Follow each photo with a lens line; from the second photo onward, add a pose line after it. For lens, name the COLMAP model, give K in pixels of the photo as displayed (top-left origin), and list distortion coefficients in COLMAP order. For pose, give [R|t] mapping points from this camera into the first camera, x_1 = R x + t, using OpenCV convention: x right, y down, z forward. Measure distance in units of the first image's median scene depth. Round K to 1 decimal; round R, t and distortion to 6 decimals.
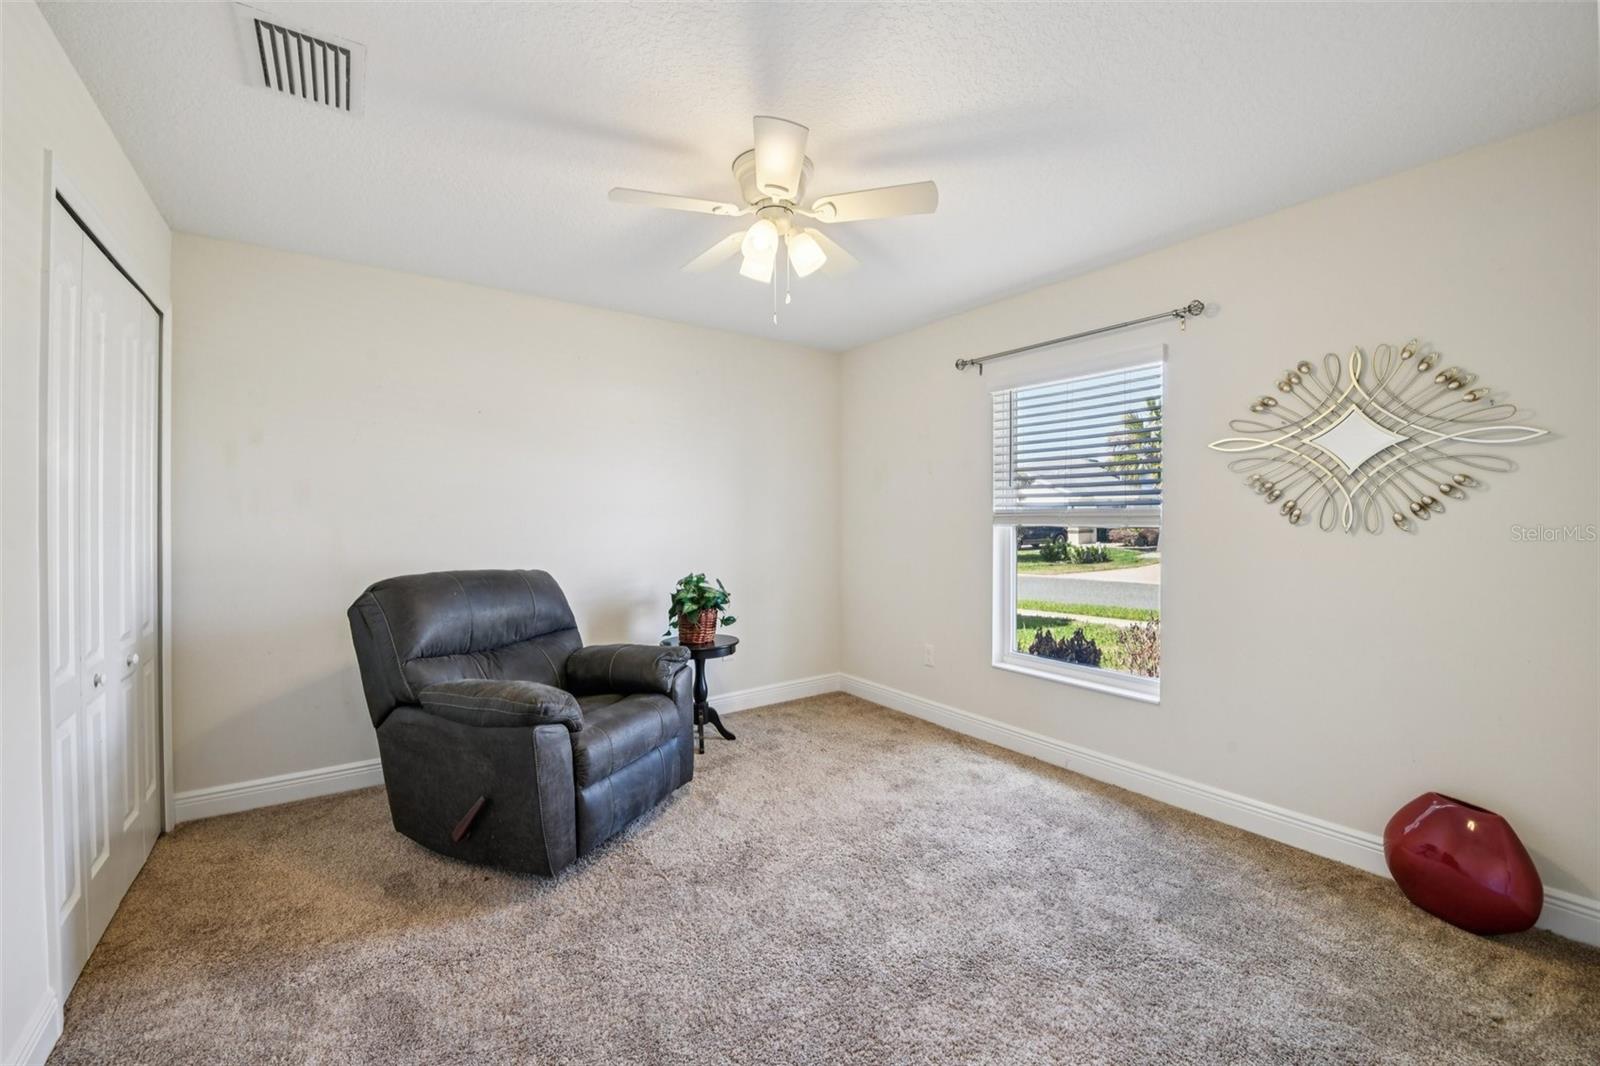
lens RADIAL K [[648.6, 0, 798.7], [0, 648.6, 524.5], [0, 0, 1]] dist [-0.019172, -0.001585]
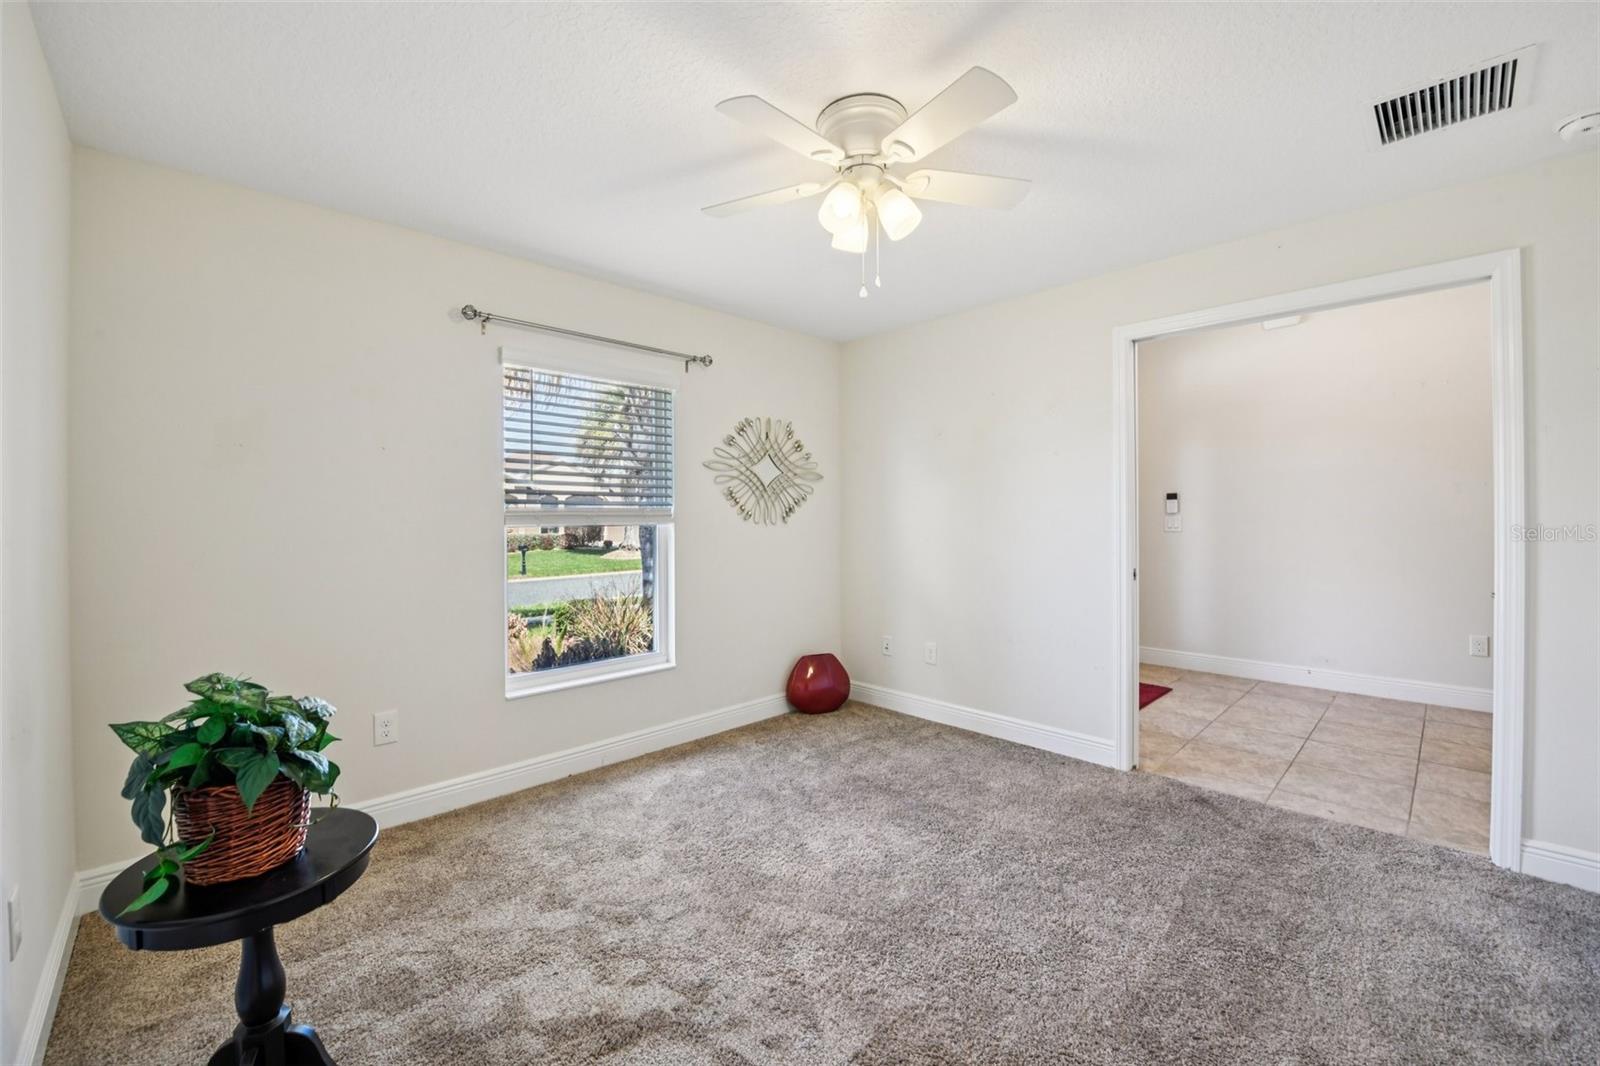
lens RADIAL K [[648.6, 0, 798.3], [0, 648.6, 522.6], [0, 0, 1]] dist [-0.019172, -0.001585]
pose [[-0.153755, -0.007219, 0.988083, -0.815046], [0.017290, 0.999801, 0.009995, -0.007616], [-0.987958, 0.018620, -0.153599, 1.107294]]
